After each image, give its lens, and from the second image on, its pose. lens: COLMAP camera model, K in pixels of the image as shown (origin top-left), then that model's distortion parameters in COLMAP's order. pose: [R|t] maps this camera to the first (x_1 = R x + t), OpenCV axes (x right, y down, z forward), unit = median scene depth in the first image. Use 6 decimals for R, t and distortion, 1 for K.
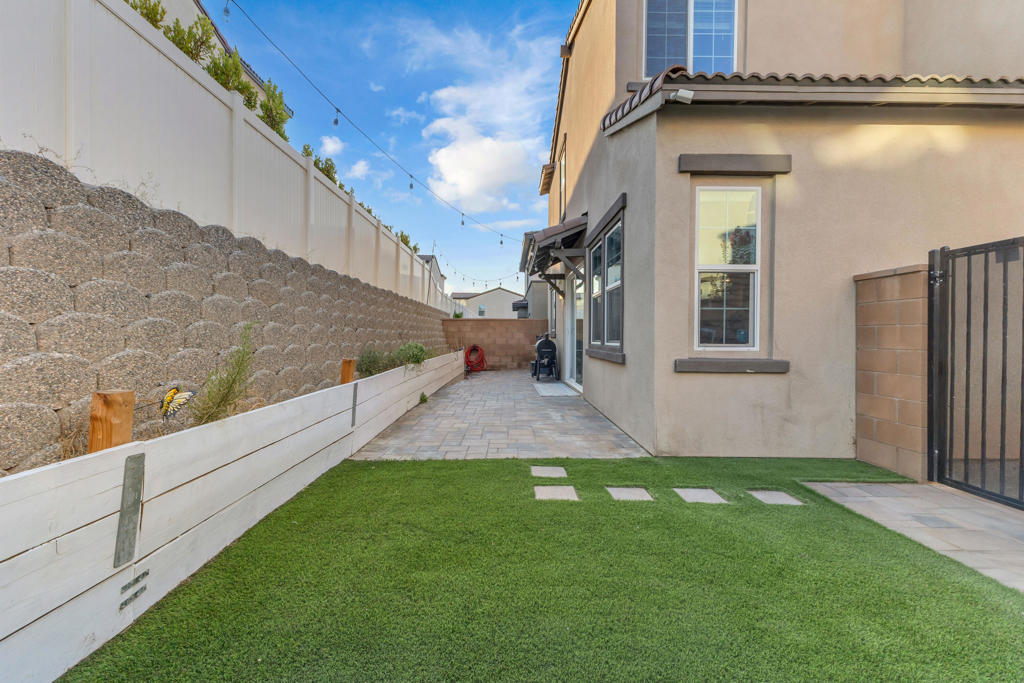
lens RADIAL K [[437.4, 0, 514.7], [0, 437.4, 339.8], [0, 0, 1]] dist [0.006525, -0.001687]
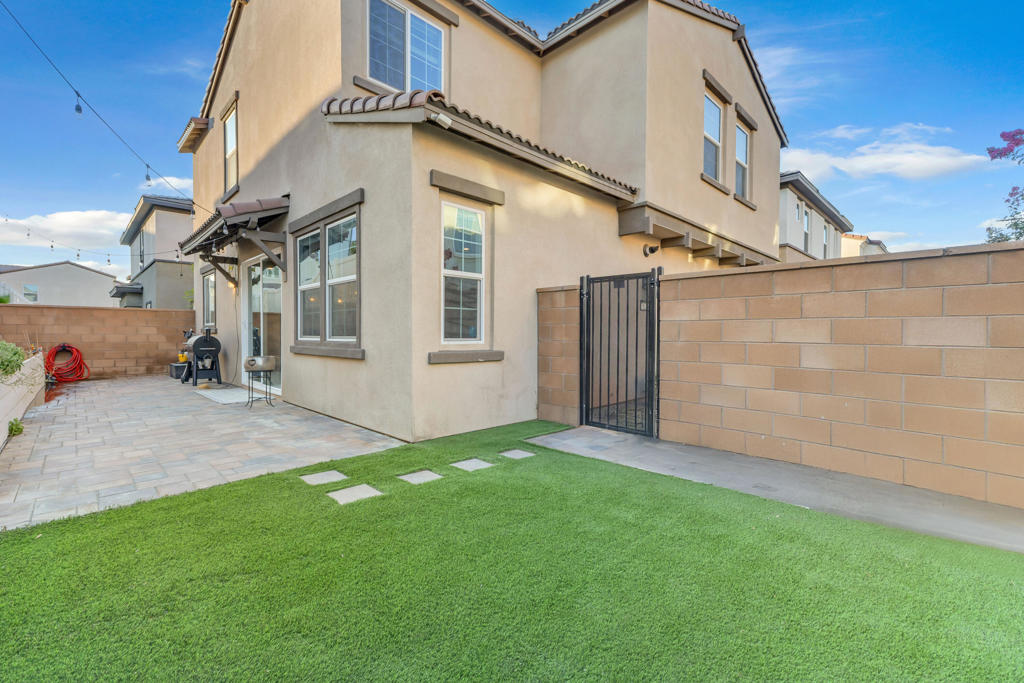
lens RADIAL K [[437.4, 0, 516.6], [0, 437.4, 338.7], [0, 0, 1]] dist [0.006525, -0.001687]
pose [[0.716762, -0.010388, 0.697240, -0.249342], [0.005104, 0.999940, 0.009650, -0.000038], [-0.697299, -0.003358, 0.716772, 0.046149]]
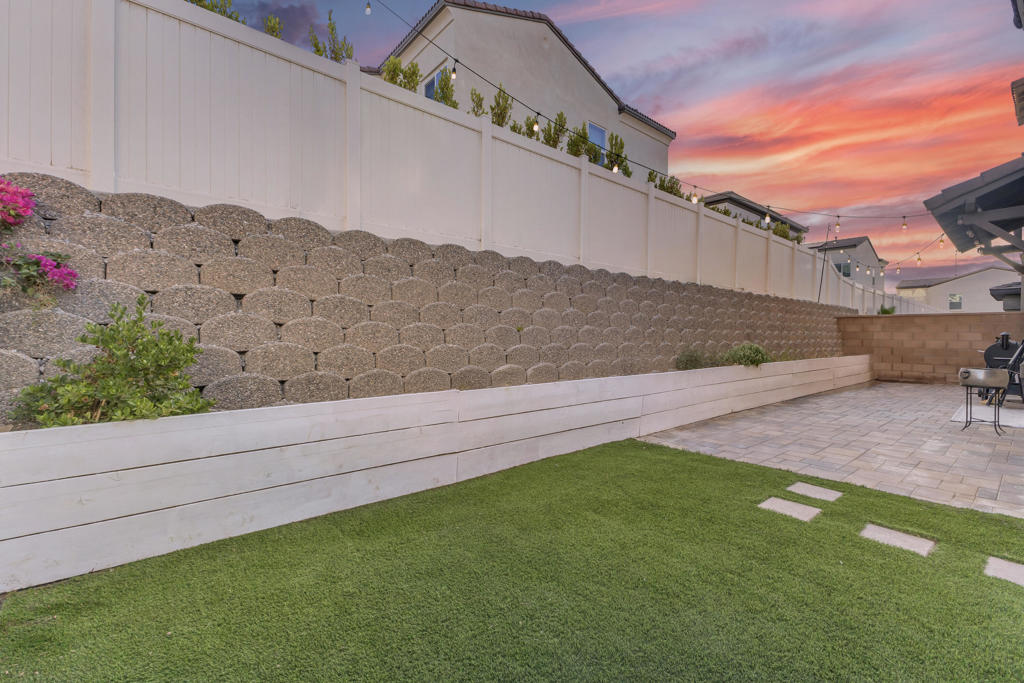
lens RADIAL K [[437.4, 0, 518.1], [0, 437.4, 338.1], [0, 0, 1]] dist [0.006525, -0.001687]
pose [[0.641478, 0.004258, -0.767129, 0.334776], [-0.009058, 0.999957, -0.002024, 0.002285], [0.767088, 0.008247, 0.641489, -0.015598]]
